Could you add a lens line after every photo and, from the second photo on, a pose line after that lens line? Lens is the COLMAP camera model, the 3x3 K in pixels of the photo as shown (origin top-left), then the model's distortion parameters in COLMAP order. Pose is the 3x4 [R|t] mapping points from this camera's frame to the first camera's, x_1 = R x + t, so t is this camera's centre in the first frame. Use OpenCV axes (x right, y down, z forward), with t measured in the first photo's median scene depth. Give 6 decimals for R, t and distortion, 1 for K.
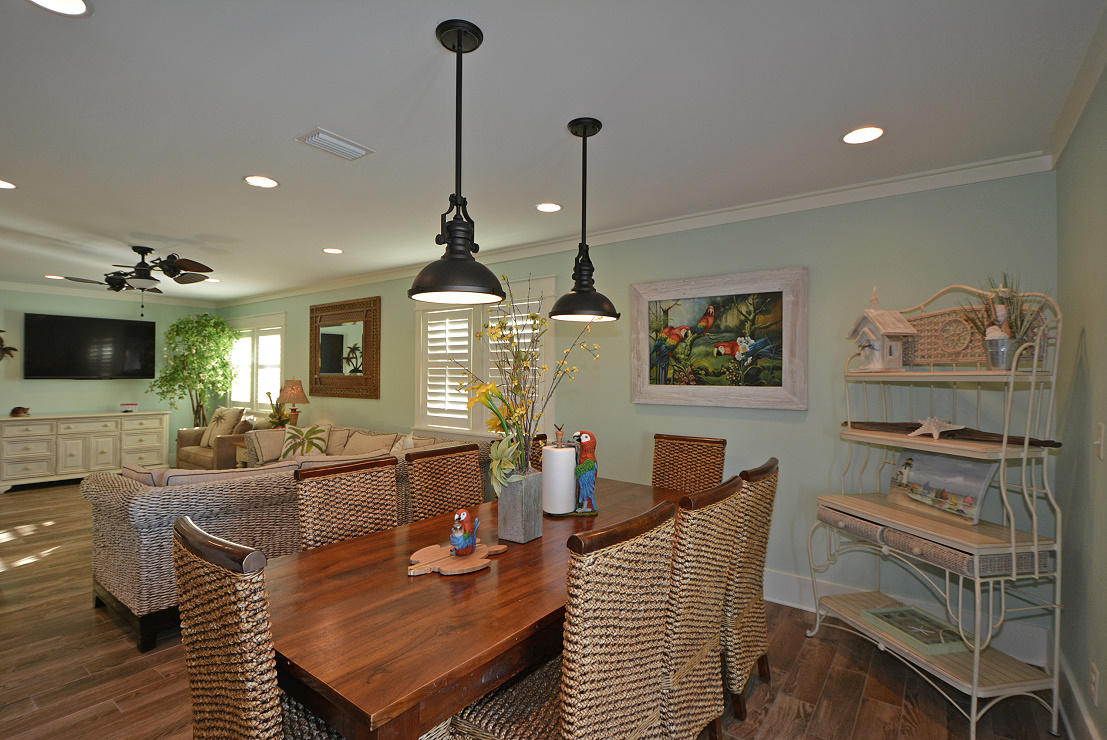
lens RADIAL K [[538.4, 0, 554.8], [0, 538.4, 372.4], [0, 0, 1]] dist [0.002363, 0.000048]
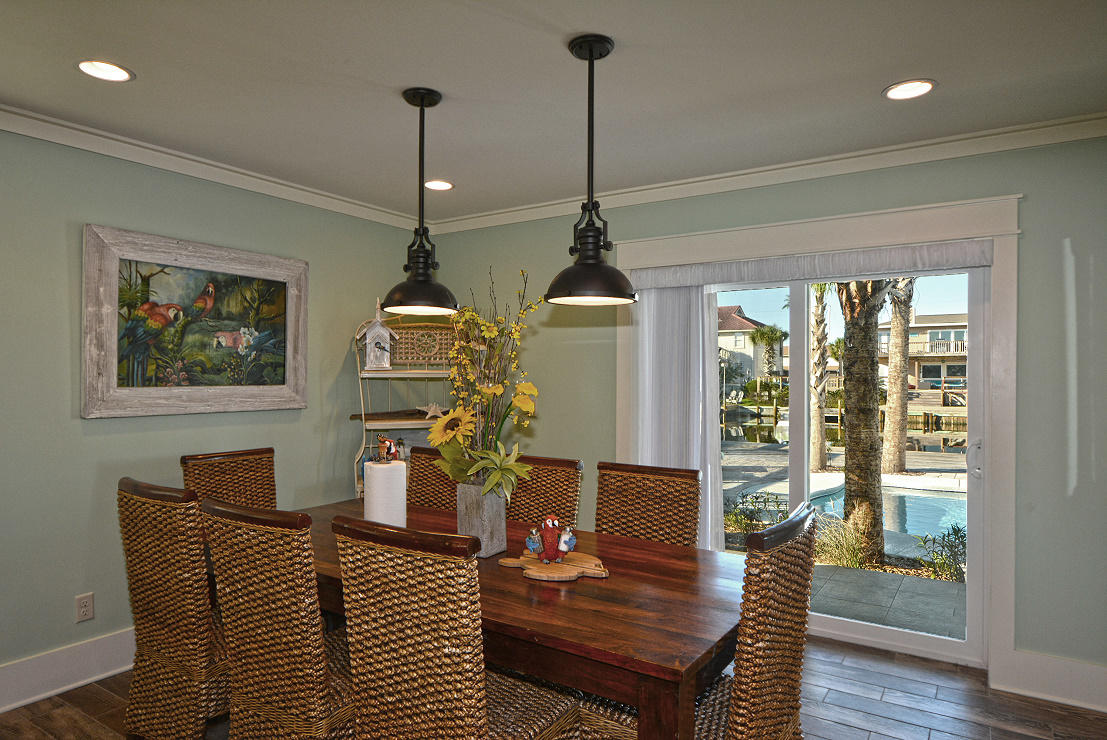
lens RADIAL K [[670.9, 0, 552.4], [0, 670.9, 367.9], [0, 0, 1]] dist [0.003731, 0.000520]
pose [[-0.064070, 0.006221, 0.997926, -0.717504], [-0.006276, 0.999958, -0.006636, 0.001969], [-0.997926, -0.006688, -0.064028, 0.573952]]
